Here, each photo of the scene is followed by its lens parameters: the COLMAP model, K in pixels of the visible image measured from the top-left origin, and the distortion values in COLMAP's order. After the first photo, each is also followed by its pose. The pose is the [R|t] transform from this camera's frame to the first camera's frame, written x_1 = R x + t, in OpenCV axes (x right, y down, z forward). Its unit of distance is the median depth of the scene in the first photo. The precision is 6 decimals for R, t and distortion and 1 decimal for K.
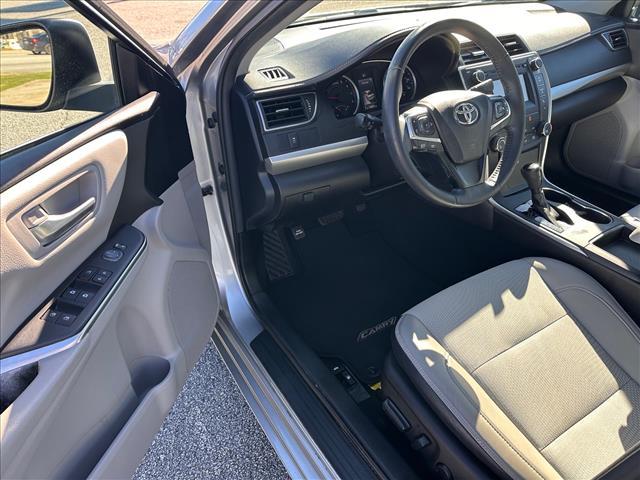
lens RADIAL K [[444.2, 0, 323.4], [0, 444.2, 238.1], [0, 0, 1]] dist [0.052416, -0.058396]
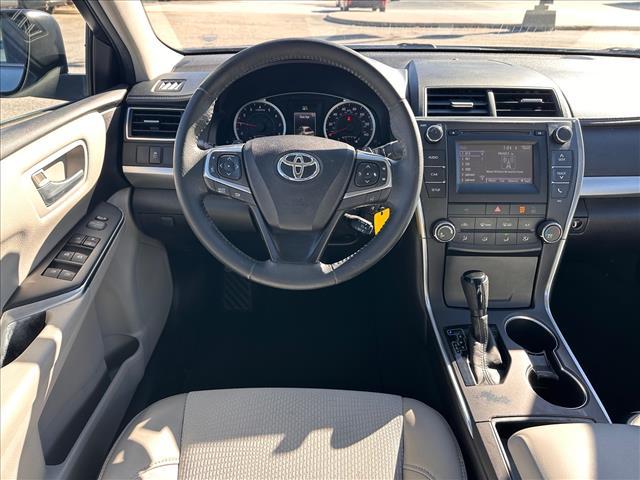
lens RADIAL K [[444.2, 0, 323.4], [0, 444.2, 238.1], [0, 0, 1]] dist [0.052416, -0.058396]
pose [[0.850260, 0.283669, -0.443385, 0.603910], [-0.318792, 0.947812, -0.004941, -0.149711], [0.418844, 0.145549, 0.896317, 0.325824]]
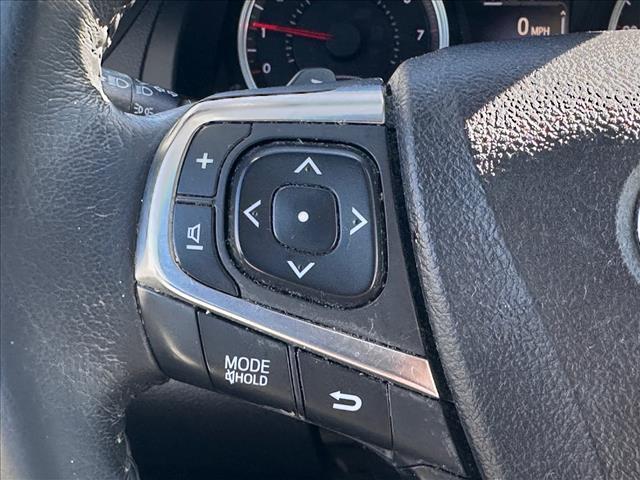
lens RADIAL K [[933.0, 0, 320.0], [0, 933.0, 240.0], [0, 0, 1]] dist [-0.001621, -0.000908]
pose [[0.836222, 0.270773, -0.476880, 0.286075], [-0.343089, 0.936710, -0.069751, -0.188640], [0.427811, 0.221939, 0.876197, 0.642451]]
